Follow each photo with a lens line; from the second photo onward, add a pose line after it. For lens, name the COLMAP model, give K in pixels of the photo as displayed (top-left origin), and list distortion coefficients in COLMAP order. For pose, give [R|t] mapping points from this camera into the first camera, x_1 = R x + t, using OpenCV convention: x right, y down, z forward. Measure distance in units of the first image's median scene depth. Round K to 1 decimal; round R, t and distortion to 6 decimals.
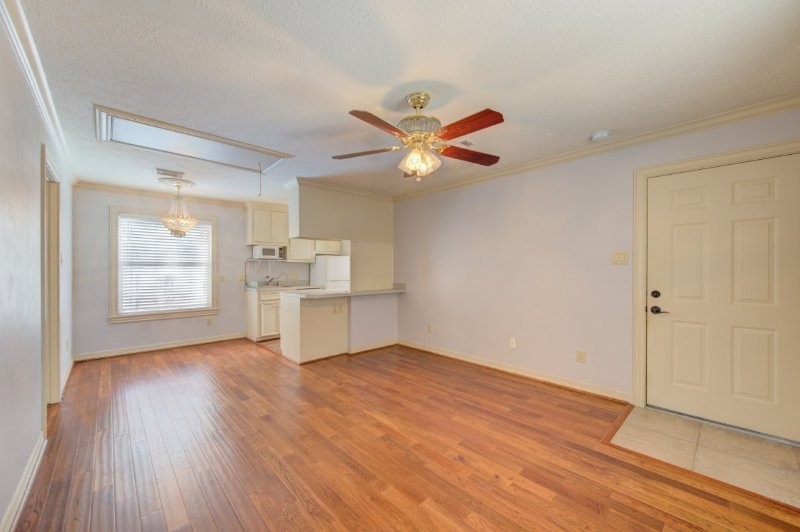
lens RADIAL K [[312.0, 0, 401.1], [0, 312.0, 269.9], [0, 0, 1]] dist [0.000630, 0.000069]
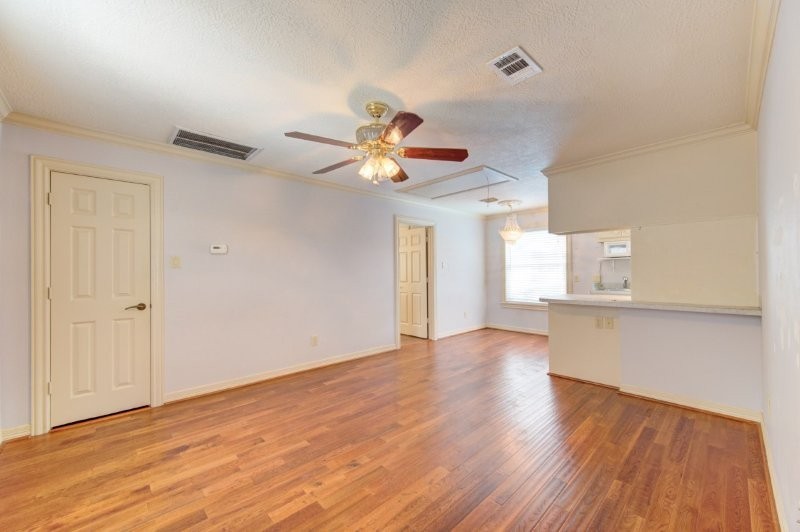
lens RADIAL K [[312.0, 0, 401.1], [0, 312.0, 269.9], [0, 0, 1]] dist [0.000630, 0.000069]
pose [[0.004518, -0.006606, -0.999968, 0.846296], [0.008493, 0.999942, -0.006567, 0.002725], [0.999954, -0.008463, 0.004574, 0.828078]]
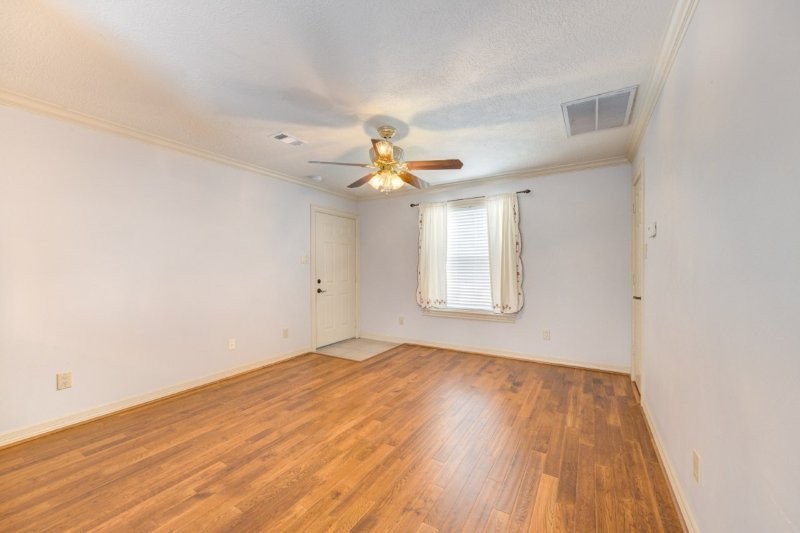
lens RADIAL K [[312.0, 0, 401.1], [0, 312.0, 270.4], [0, 0, 1]] dist [0.000630, 0.000069]
pose [[-0.270717, -0.005157, 0.962645, -0.908629], [0.007324, 0.999946, 0.007416, 0.007988], [-0.962631, 0.009058, -0.270664, 0.995849]]
